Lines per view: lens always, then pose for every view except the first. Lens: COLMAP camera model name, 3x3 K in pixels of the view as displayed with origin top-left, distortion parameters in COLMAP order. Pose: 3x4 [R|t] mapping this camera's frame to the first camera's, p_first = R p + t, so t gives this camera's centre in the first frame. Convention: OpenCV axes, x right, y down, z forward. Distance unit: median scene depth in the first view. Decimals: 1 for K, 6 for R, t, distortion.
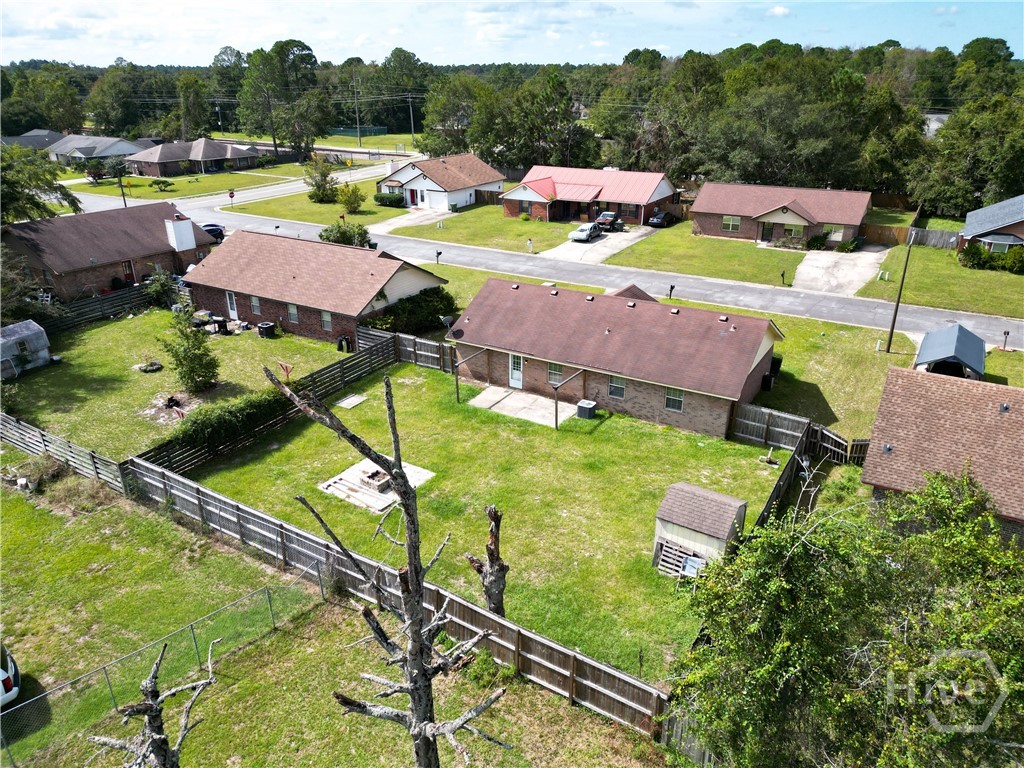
lens RADIAL K [[717.2, 0, 509.9], [0, 717.2, 382.3], [0, 0, 1]] dist [0.072961, -0.070541]
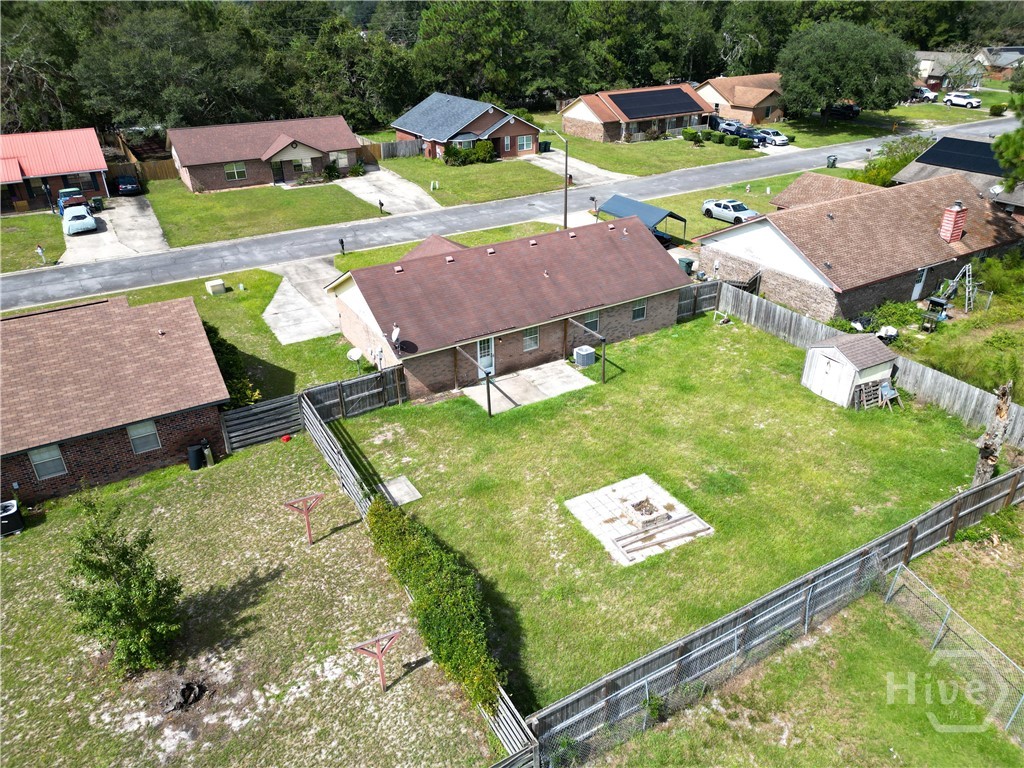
lens RADIAL K [[717.2, 0, 509.9], [0, 717.2, 382.3], [0, 0, 1]] dist [0.072961, -0.070541]
pose [[0.467562, -0.418505, 0.778614, -0.423272], [0.357282, 0.895142, 0.266589, -0.133818], [-0.808539, 0.153538, 0.568059, 0.339970]]
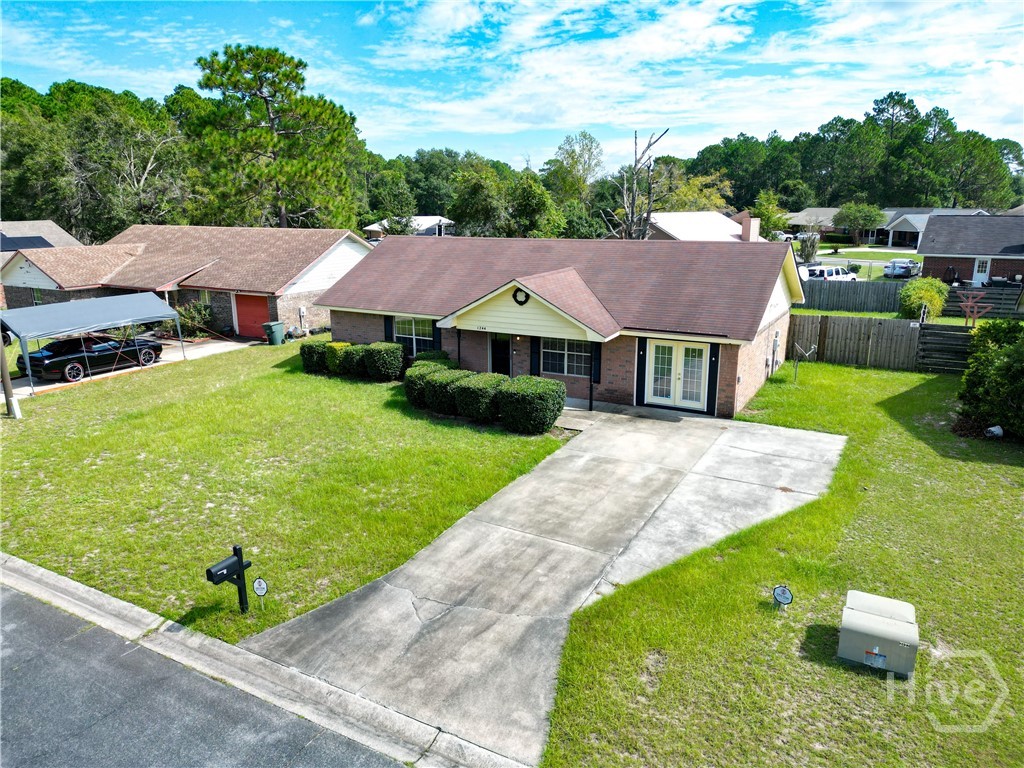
lens RADIAL K [[717.2, 0, 509.9], [0, 717.2, 382.3], [0, 0, 1]] dist [0.072961, -0.070541]
pose [[-0.999338, 0.019608, -0.030645, 0.145316], [-0.002742, 0.799337, 0.600877, -0.283561], [0.036278, 0.600563, -0.798754, 1.088643]]
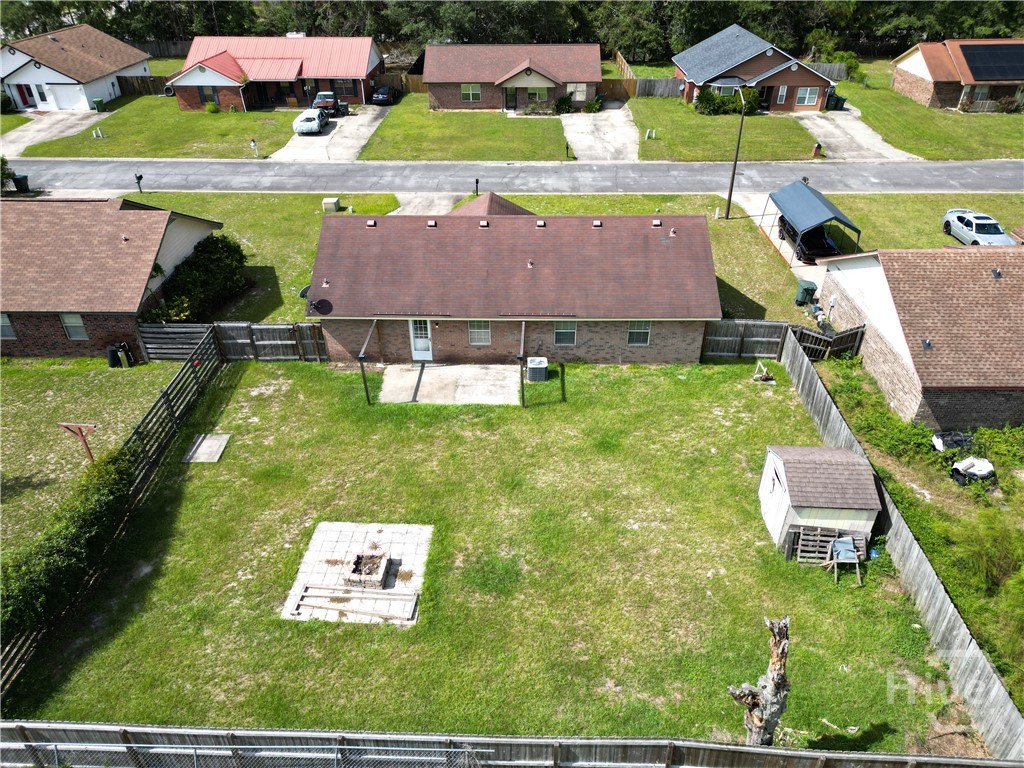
lens RADIAL K [[717.2, 0, 509.9], [0, 717.2, 382.3], [0, 0, 1]] dist [0.072961, -0.070541]
pose [[0.866211, -0.275395, 0.416936, -0.157444], [0.199712, 0.955676, 0.216329, -0.077845], [-0.458032, -0.104119, 0.882817, 0.191803]]
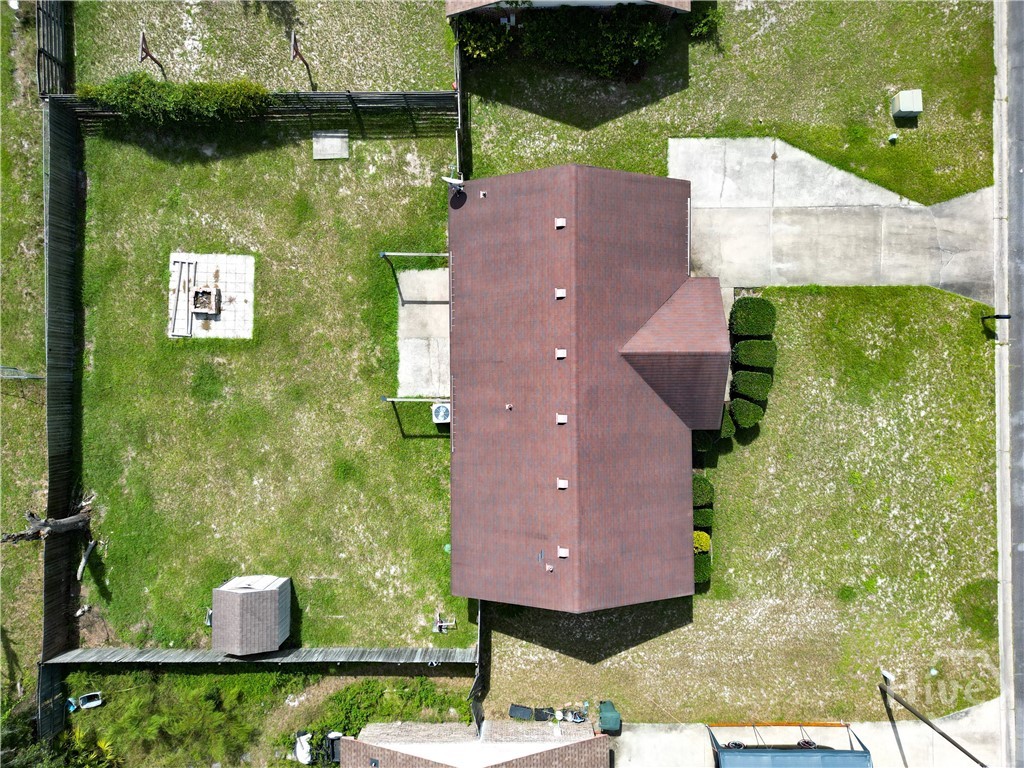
lens RADIAL K [[717.2, 0, 509.9], [0, 717.2, 382.3], [0, 0, 1]] dist [0.072961, -0.070541]
pose [[0.526871, 0.849906, -0.008140, 0.077128], [-0.324921, 0.210255, 0.922073, -0.478936], [0.785387, -0.483169, 0.386930, 0.464758]]
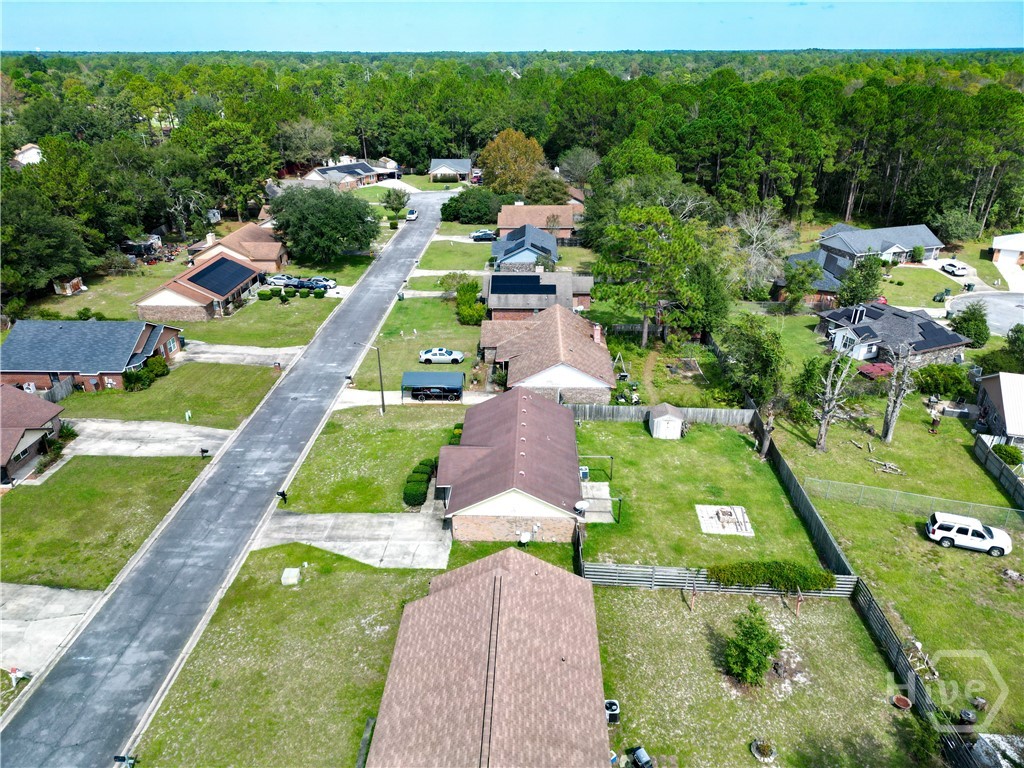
lens RADIAL K [[717.2, 0, 509.9], [0, 717.2, 382.3], [0, 0, 1]] dist [0.072961, -0.070541]
pose [[-0.488700, -0.356861, 0.796130, -0.627665], [0.346990, 0.757743, 0.552651, -0.653276], [-0.800482, 0.546330, -0.246482, 0.874065]]
